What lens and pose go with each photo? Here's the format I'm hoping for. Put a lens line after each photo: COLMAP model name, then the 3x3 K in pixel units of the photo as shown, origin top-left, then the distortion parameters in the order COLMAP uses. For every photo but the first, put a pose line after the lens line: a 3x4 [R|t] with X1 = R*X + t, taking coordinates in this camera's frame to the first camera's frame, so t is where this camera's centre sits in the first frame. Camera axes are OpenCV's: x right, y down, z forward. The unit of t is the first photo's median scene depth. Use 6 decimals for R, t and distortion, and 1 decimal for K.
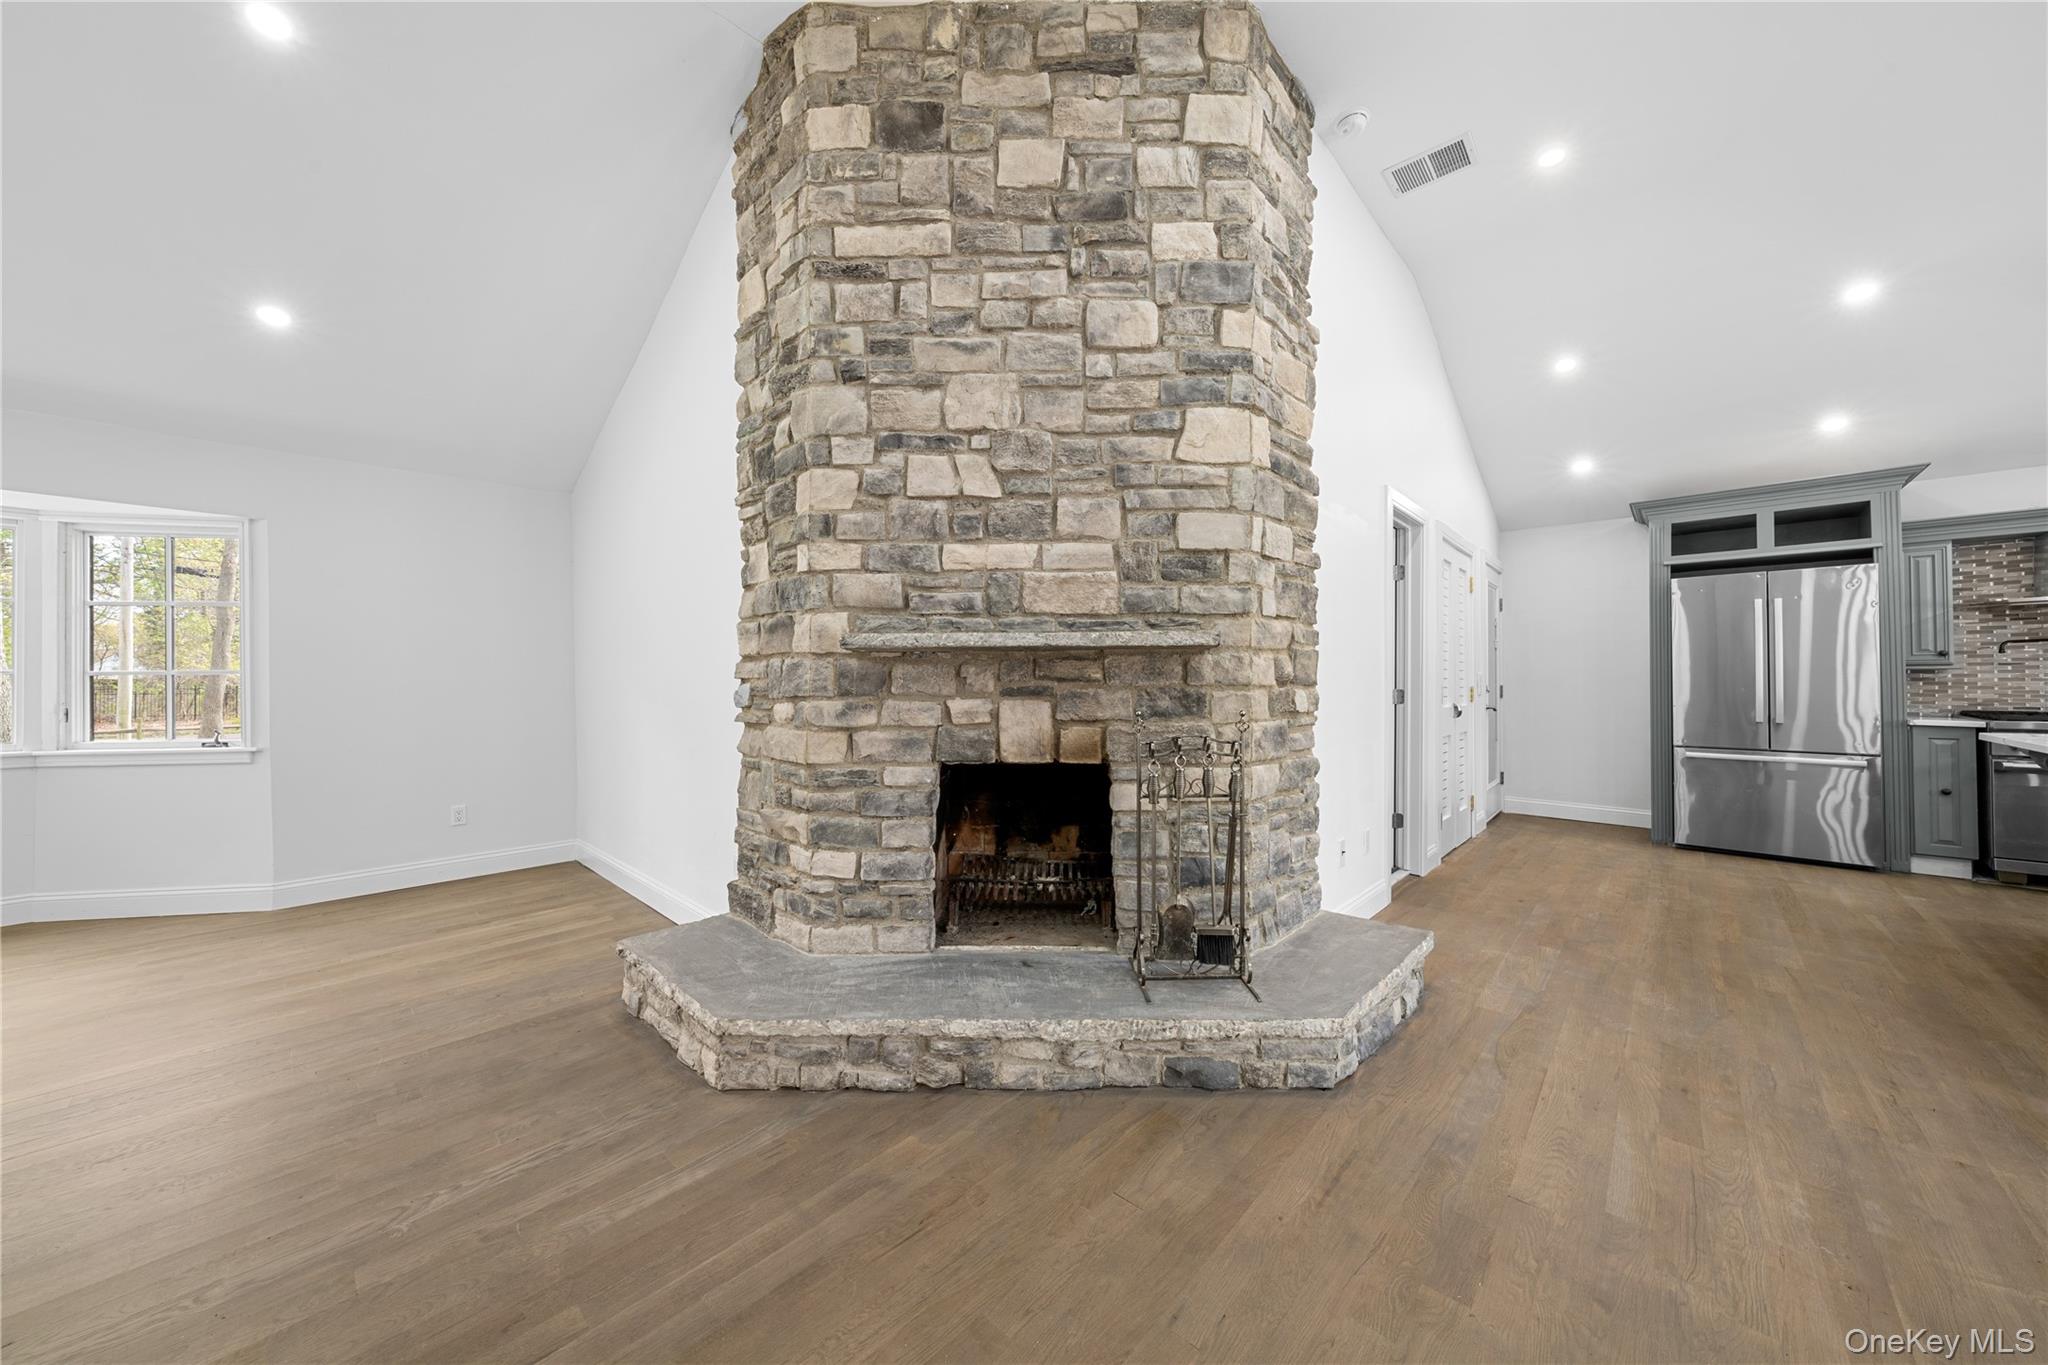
lens RADIAL K [[699.8, 0, 1029.1], [0, 699.8, 675.9], [0, 0, 1]] dist [-0.004131, 0.000454]
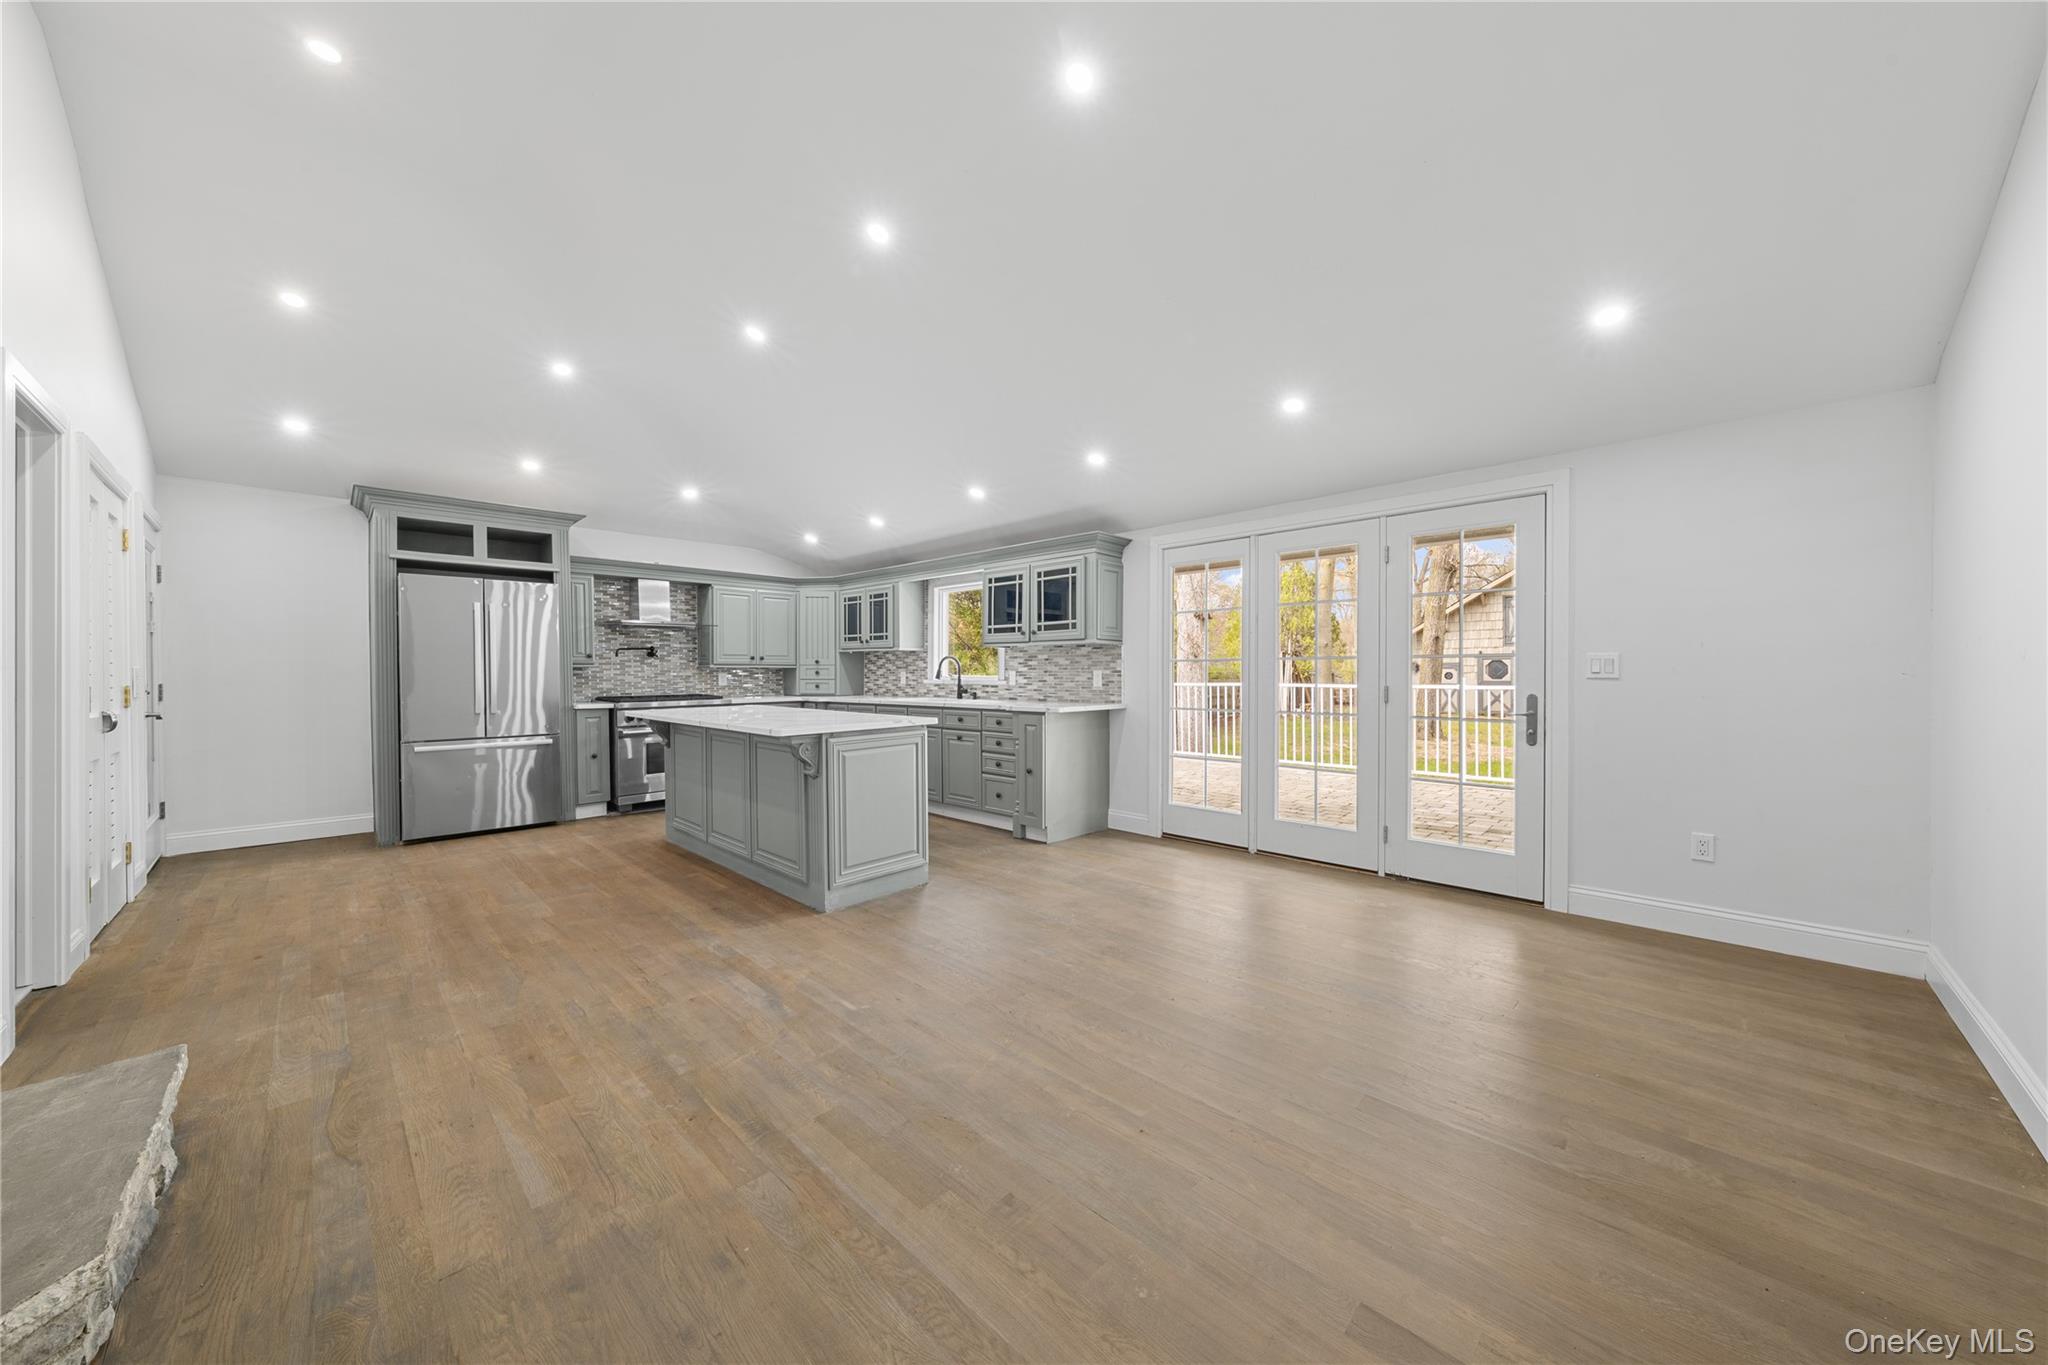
lens RADIAL K [[699.8, 0, 1028.6], [0, 699.8, 676.0], [0, 0, 1]] dist [-0.004131, 0.000454]
pose [[0.018701, -0.002723, 0.999821, -0.052588], [0.000002, 0.999996, 0.002723, 0.003876], [-0.999825, -0.000048, 0.018701, 0.104119]]
